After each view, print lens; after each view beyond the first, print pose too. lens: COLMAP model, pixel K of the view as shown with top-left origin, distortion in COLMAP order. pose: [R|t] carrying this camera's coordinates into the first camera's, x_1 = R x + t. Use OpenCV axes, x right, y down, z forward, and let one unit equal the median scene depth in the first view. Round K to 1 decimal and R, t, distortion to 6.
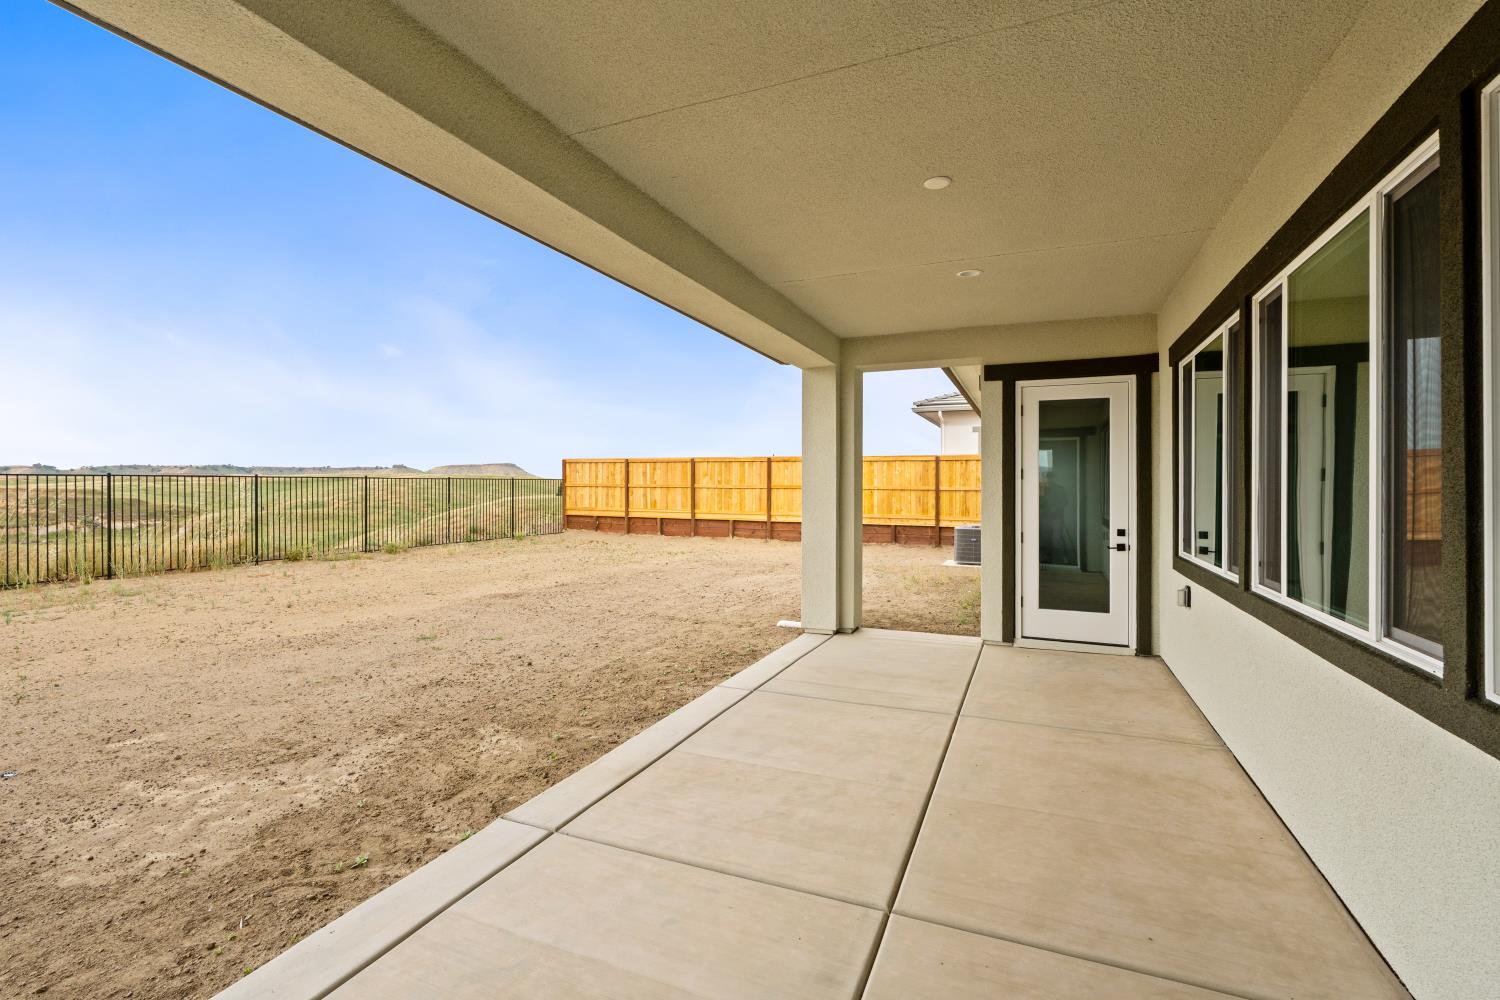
lens RADIAL K [[679.9, 0, 745.2], [0, 679.9, 494.4], [0, 0, 1]] dist [-0.006174, 0.003563]
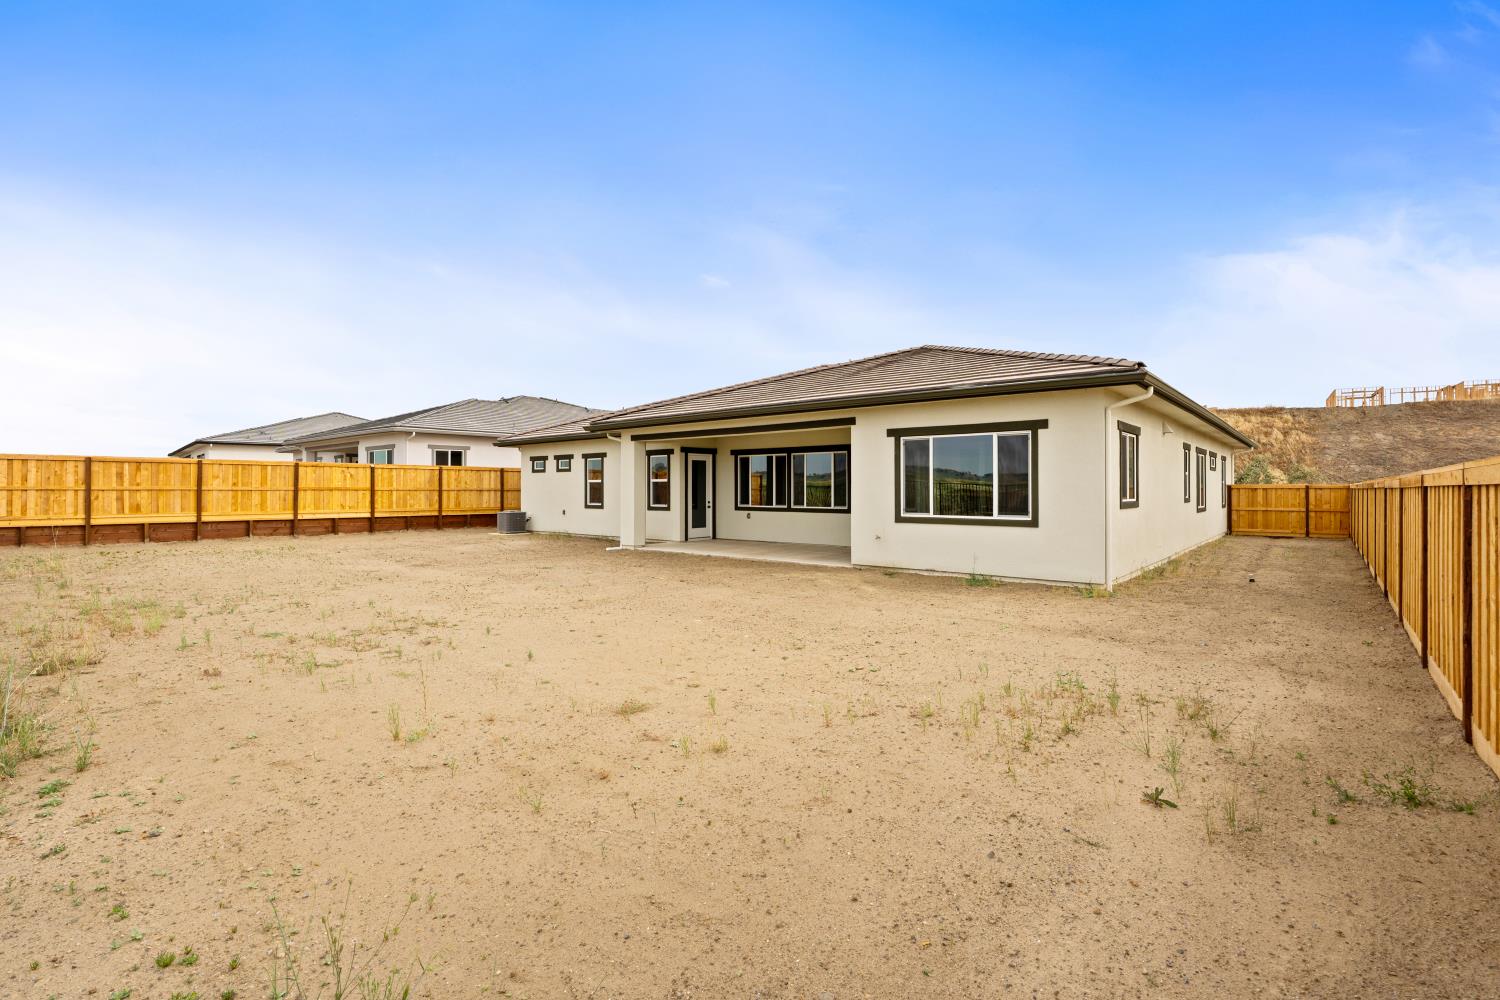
lens RADIAL K [[679.9, 0, 752.8], [0, 679.9, 489.7], [0, 0, 1]] dist [-0.006174, 0.003563]
pose [[0.291006, -0.011882, 0.956647, -0.819701], [0.011903, 0.999890, 0.008799, -0.010145], [-0.956647, 0.008827, 0.291115, -0.048610]]
